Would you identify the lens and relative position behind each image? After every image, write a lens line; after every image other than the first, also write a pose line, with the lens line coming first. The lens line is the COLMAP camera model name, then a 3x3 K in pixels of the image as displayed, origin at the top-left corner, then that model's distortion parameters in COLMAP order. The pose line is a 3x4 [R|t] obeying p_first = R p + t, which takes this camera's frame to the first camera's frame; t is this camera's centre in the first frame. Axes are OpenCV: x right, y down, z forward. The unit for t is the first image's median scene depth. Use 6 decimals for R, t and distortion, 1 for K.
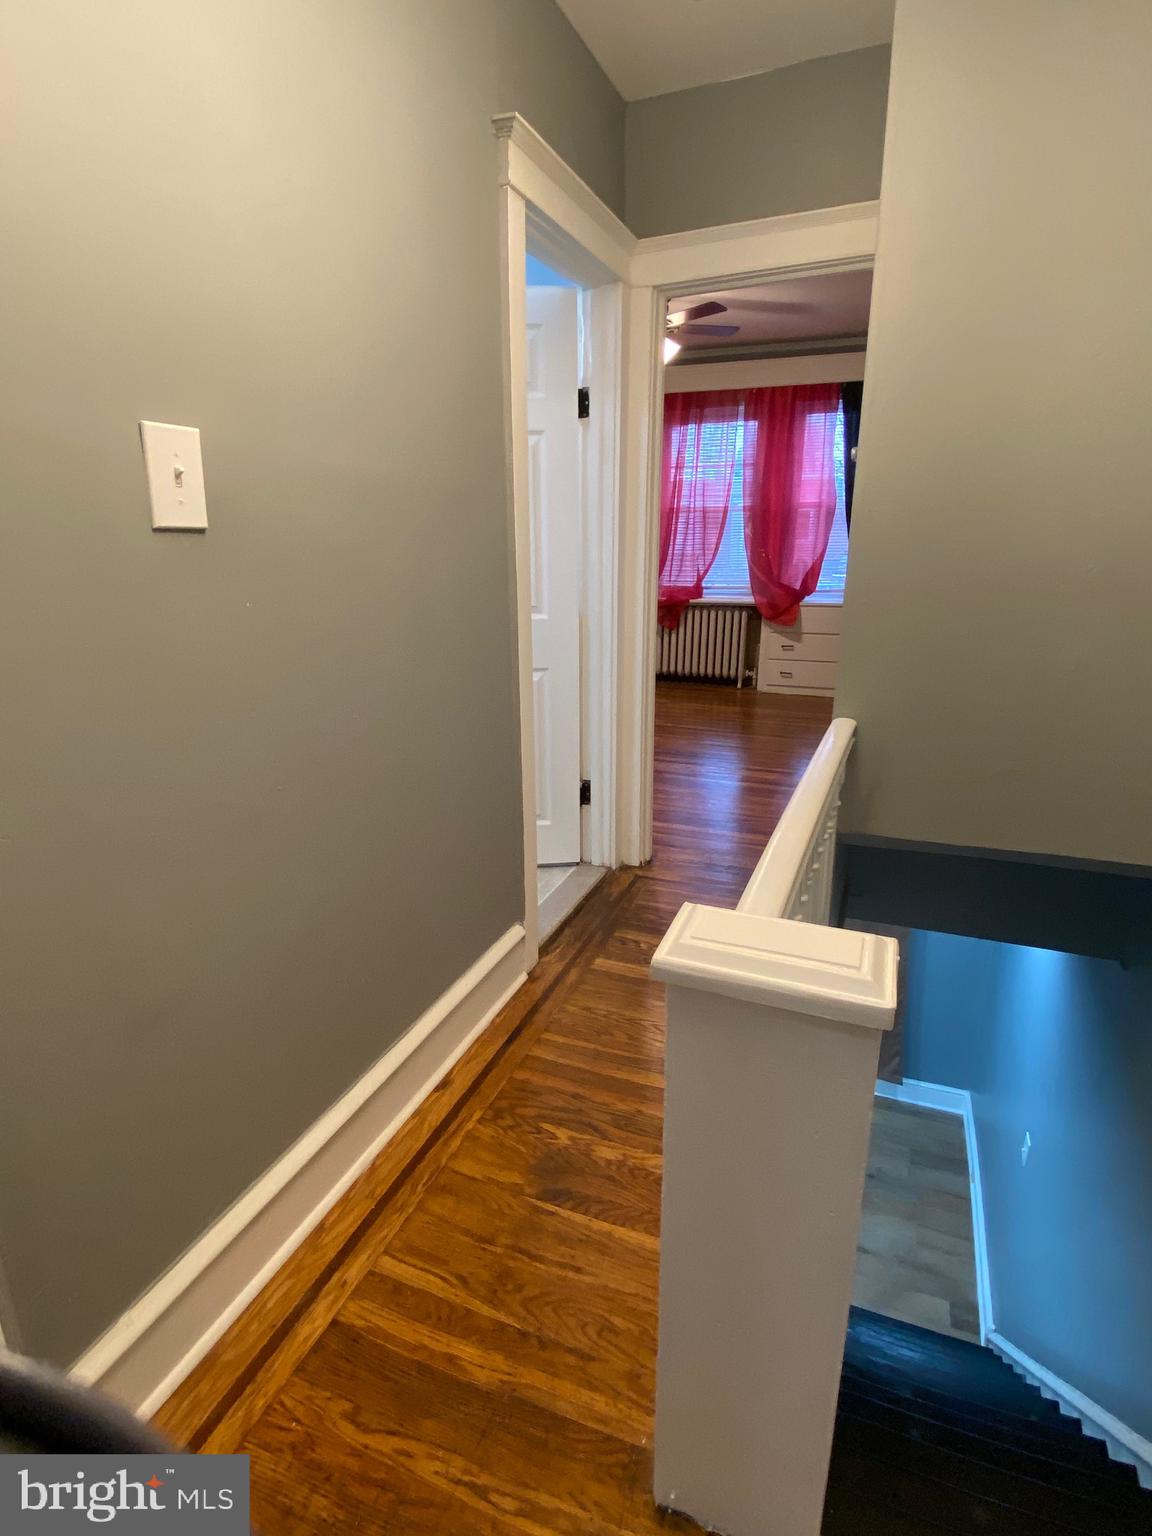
lens RADIAL K [[806.9, 0, 572.4], [0, 806.9, 779.2], [0, 0, 1]] dist [0.022700, -0.022549]
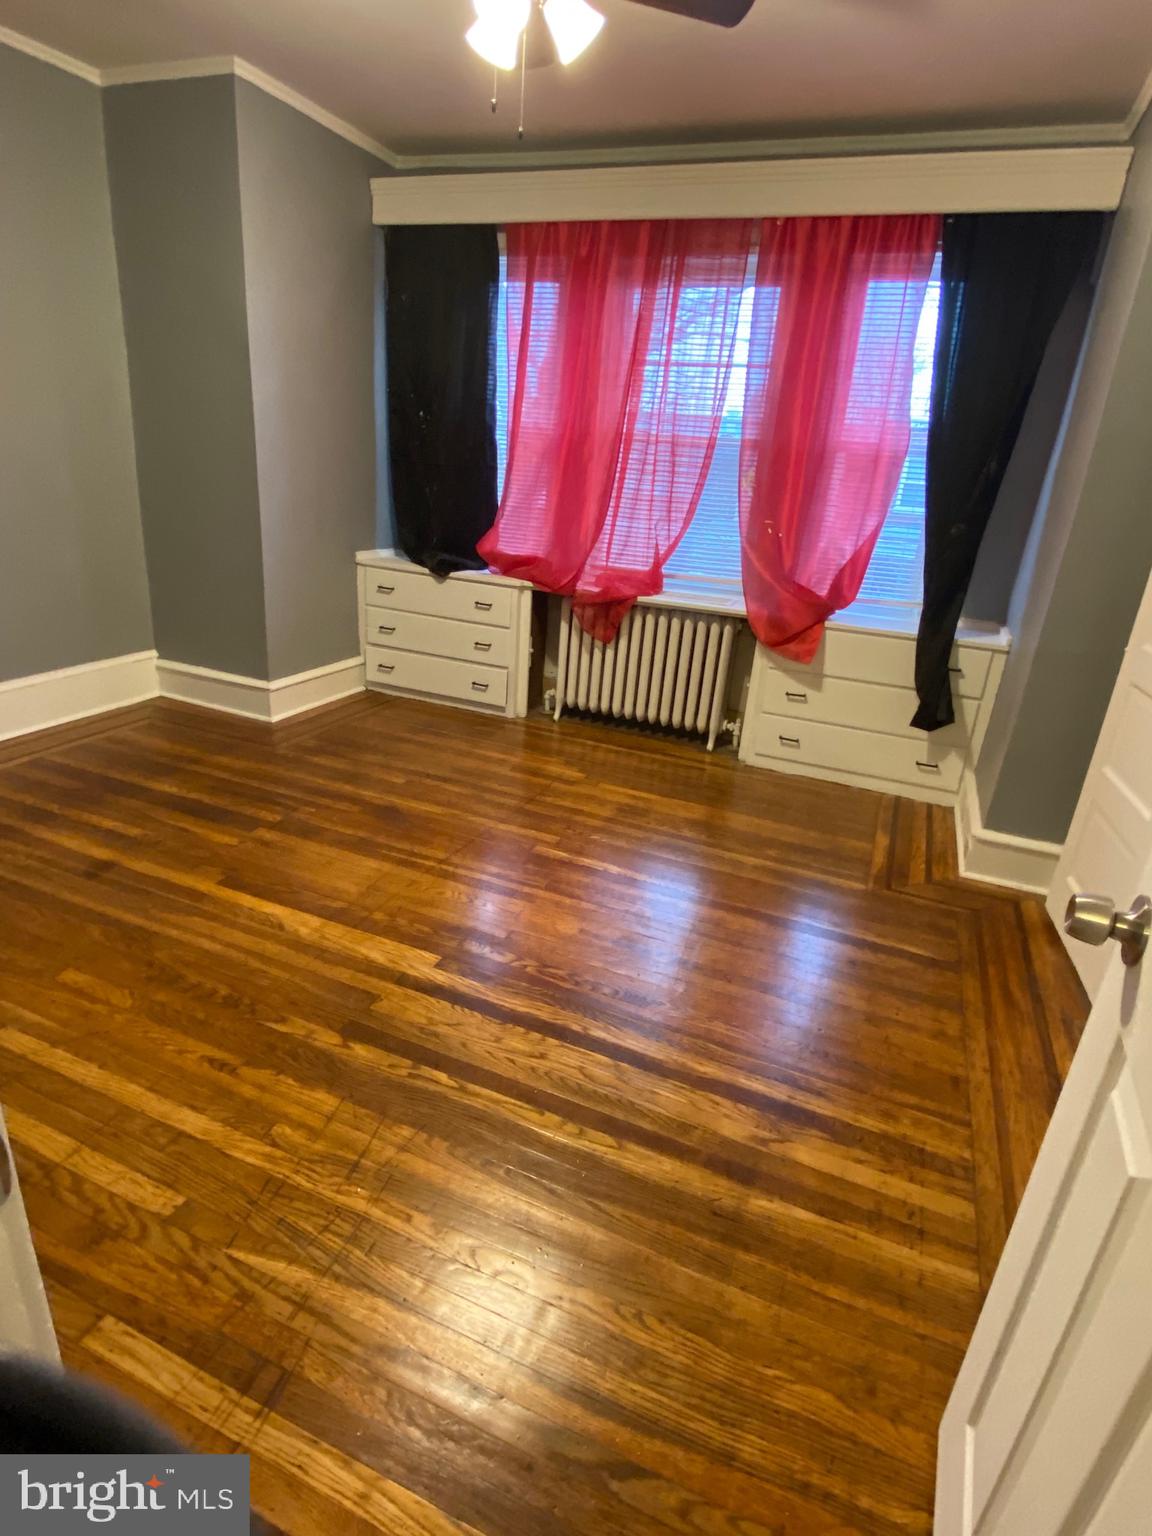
lens RADIAL K [[806.9, 0, 581.2], [0, 806.9, 772.3], [0, 0, 1]] dist [0.022700, -0.022549]
pose [[0.997013, 0.069438, 0.033818, 0.094575], [-0.071791, 0.994655, 0.074209, -0.137817], [-0.028484, -0.076415, 0.996669, 0.413305]]
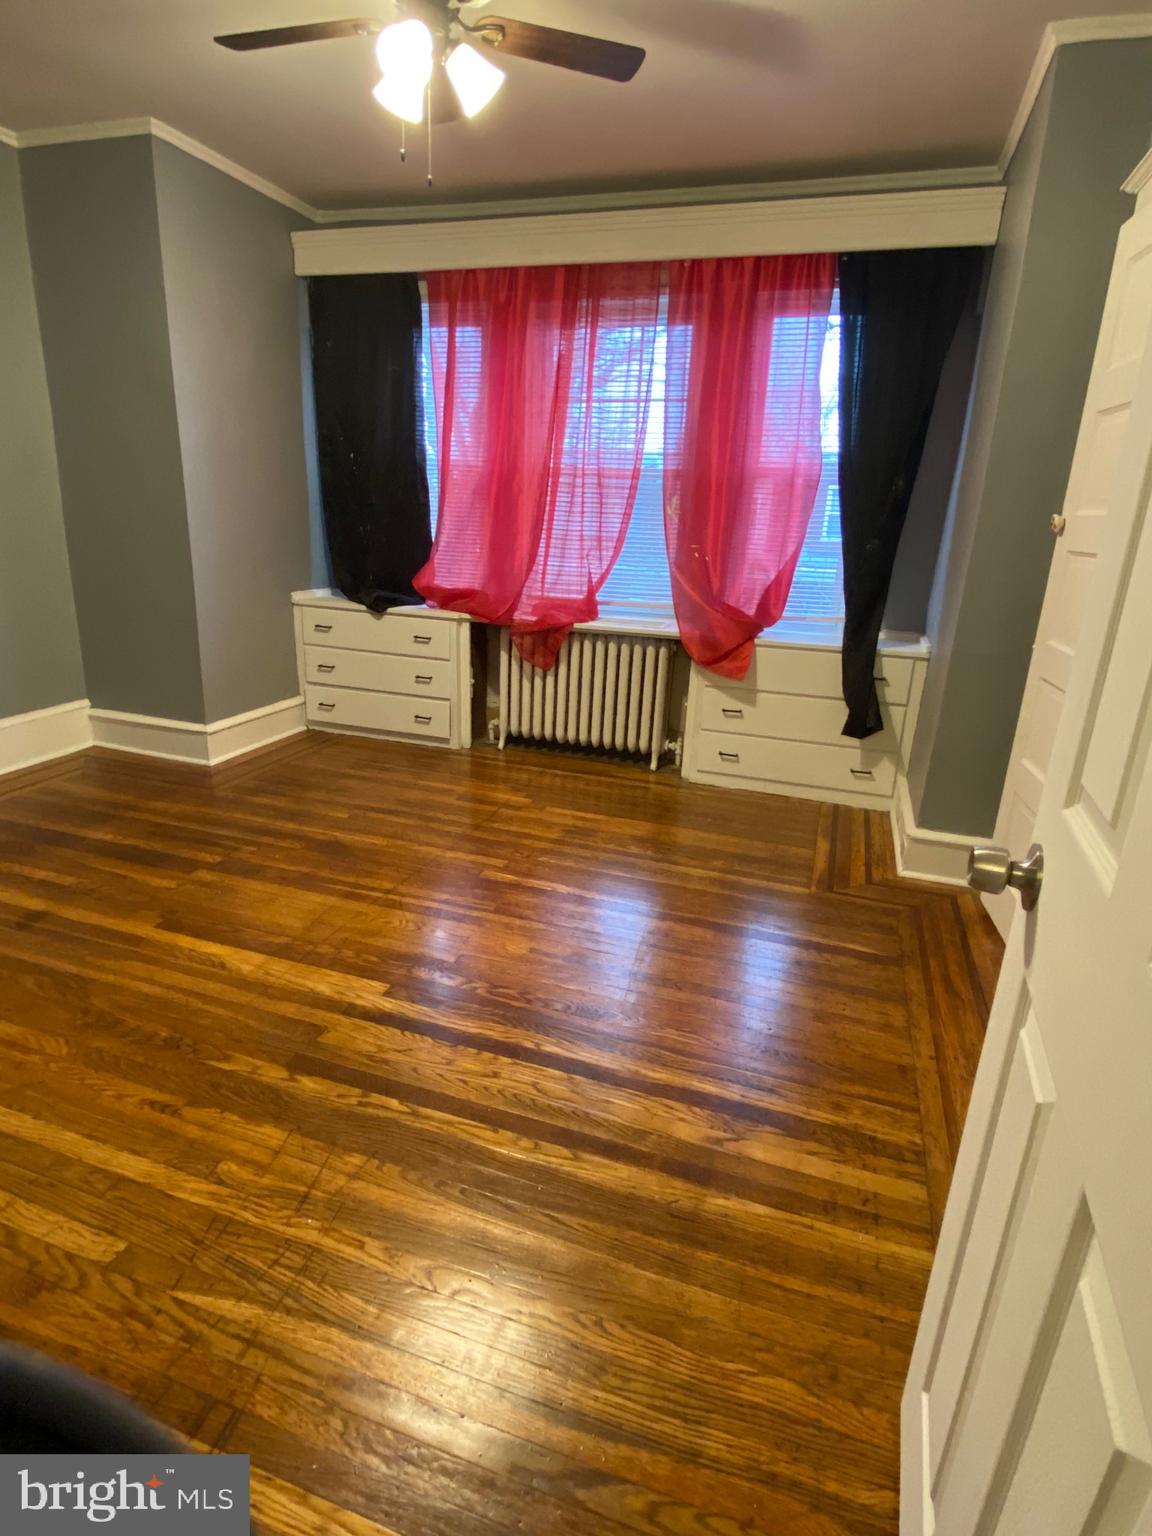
lens RADIAL K [[806.9, 0, 580.0], [0, 806.9, 772.3], [0, 0, 1]] dist [0.022700, -0.022549]
pose [[0.996174, 0.018208, 0.085473, 0.102131], [-0.020163, 0.999553, 0.022073, -0.127094], [-0.085033, -0.023712, 0.996096, 0.407351]]
